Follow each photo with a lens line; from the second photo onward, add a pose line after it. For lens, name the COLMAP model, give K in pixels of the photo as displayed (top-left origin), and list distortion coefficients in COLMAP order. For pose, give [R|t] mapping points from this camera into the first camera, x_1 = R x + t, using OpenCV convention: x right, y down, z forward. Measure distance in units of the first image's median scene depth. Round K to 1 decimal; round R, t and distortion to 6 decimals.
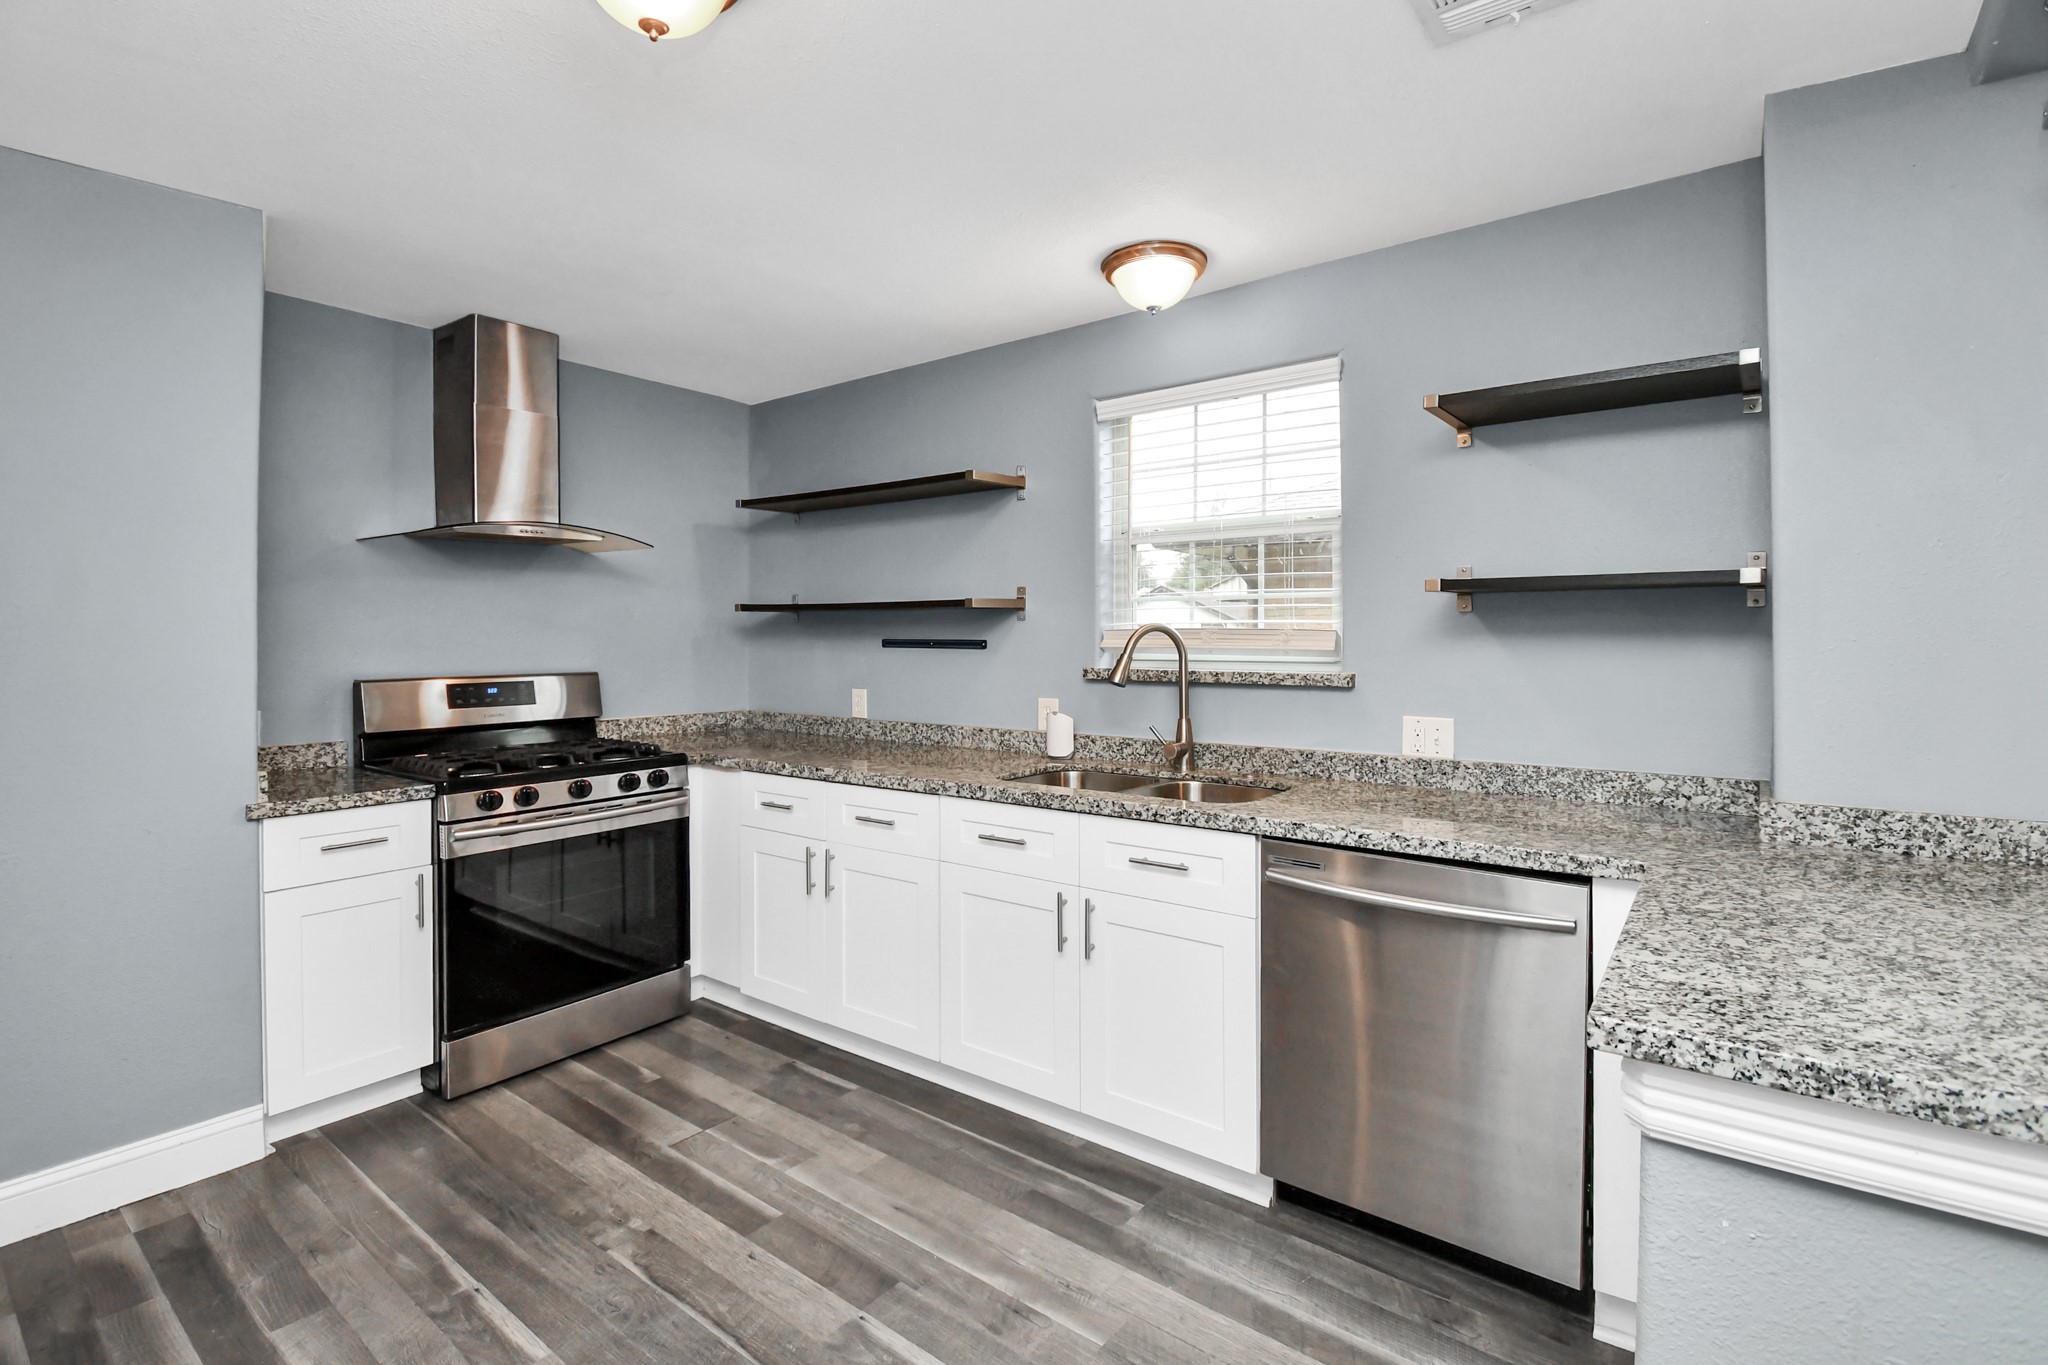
lens RADIAL K [[917.4, 0, 1011.8], [0, 917.4, 679.4], [0, 0, 1]] dist [0.031269, -0.030434]
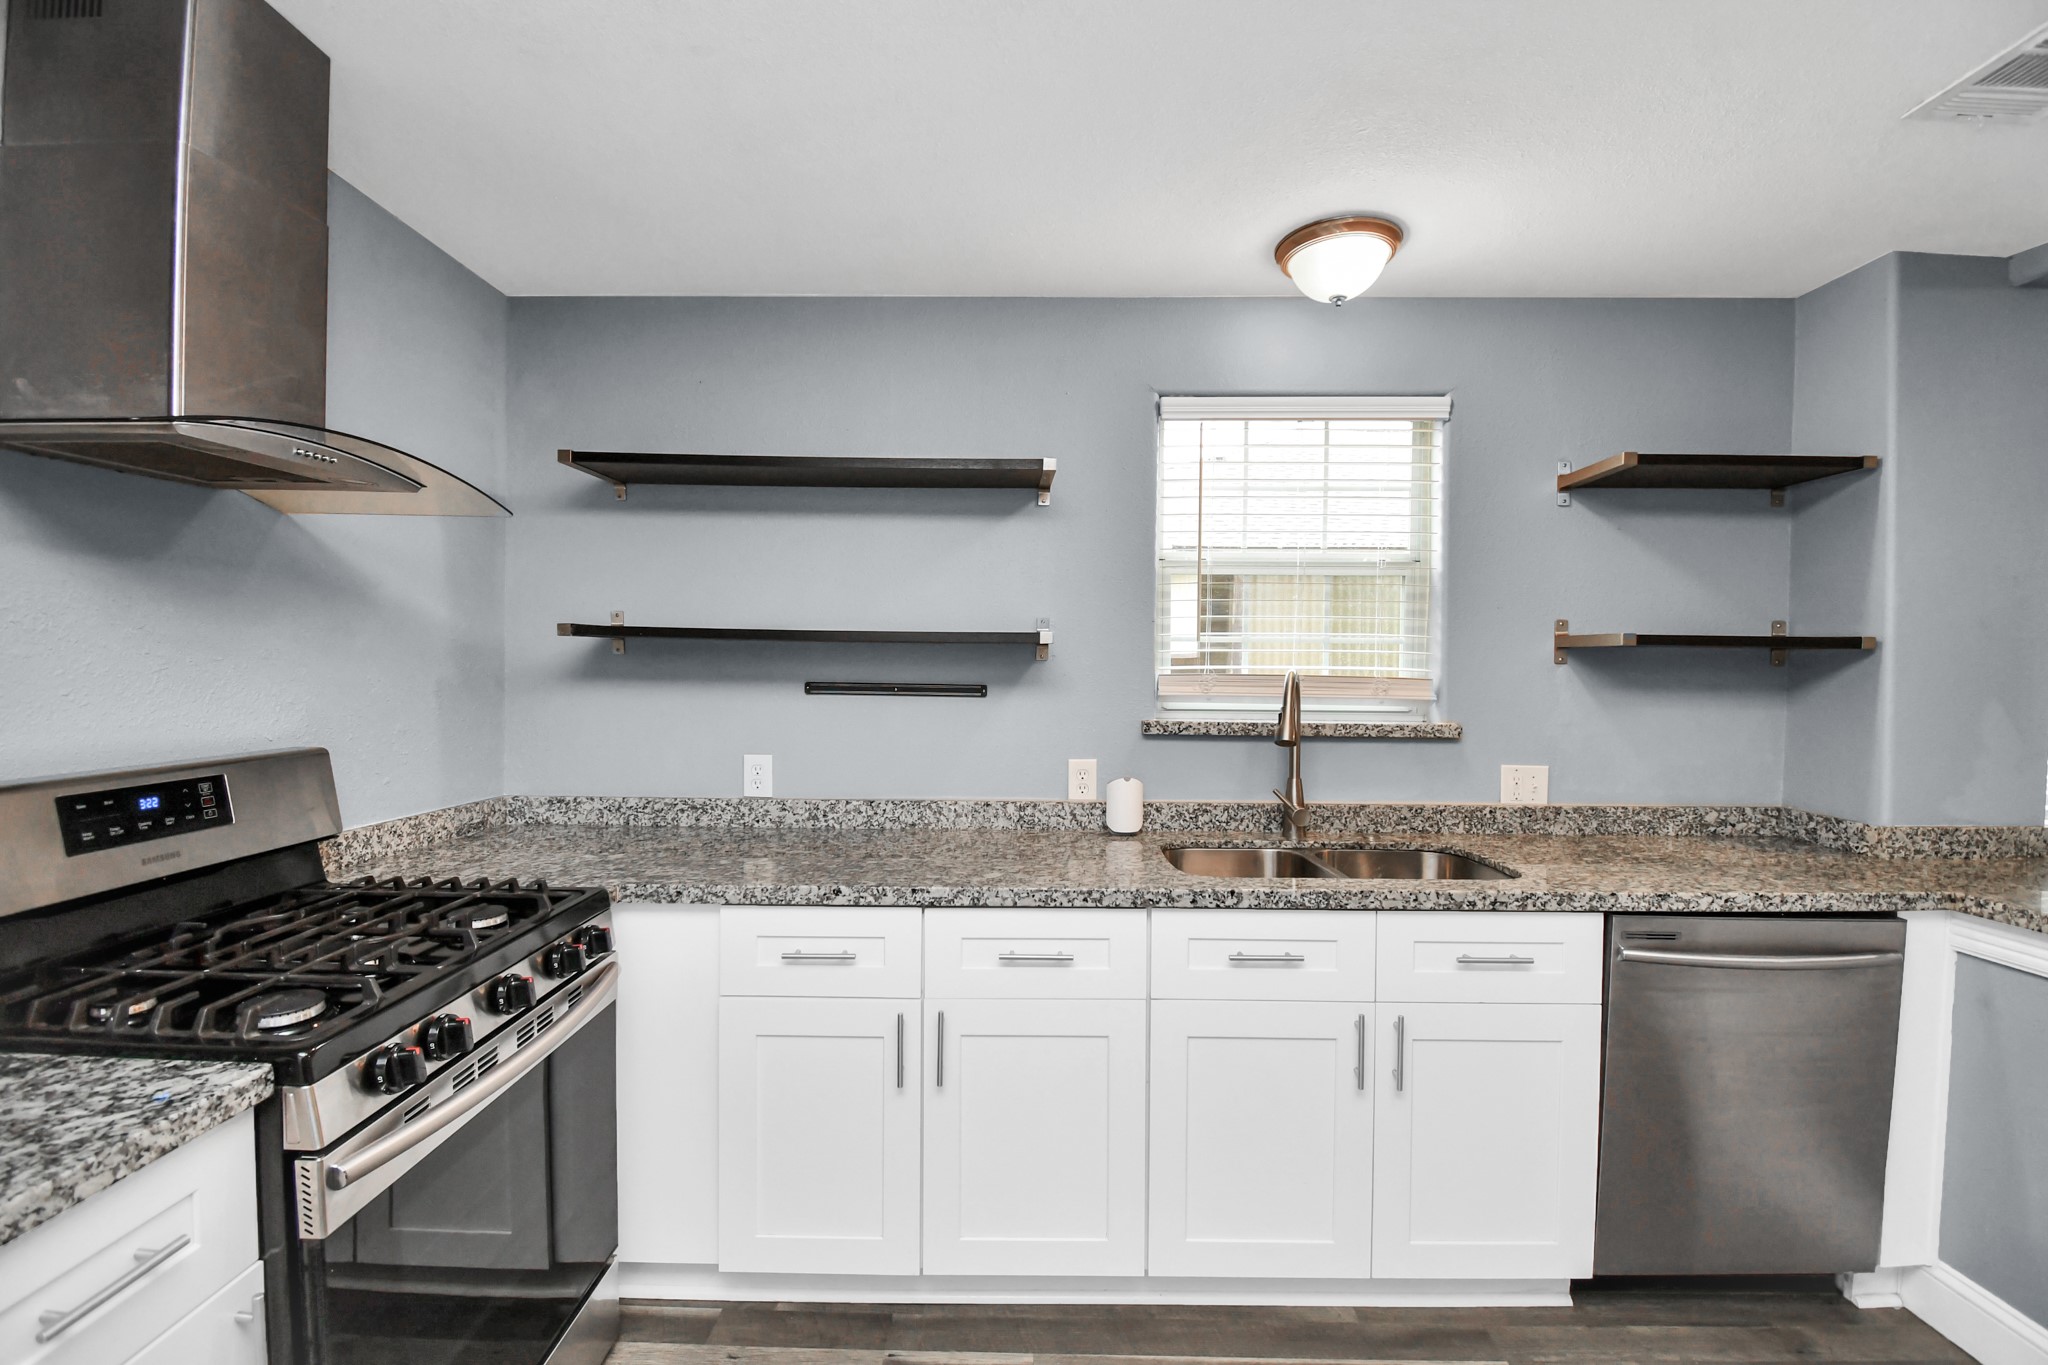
lens RADIAL K [[903.0, 0, 1011.2], [0, 903.0, 720.1], [0, 0, 1]] dist [0.030581, -0.036256]
pose [[0.812221, -0.023040, 0.582895, -0.588132], [0.015466, 0.999719, 0.017964, -0.035882], [-0.583145, -0.005576, 0.812349, 0.500825]]
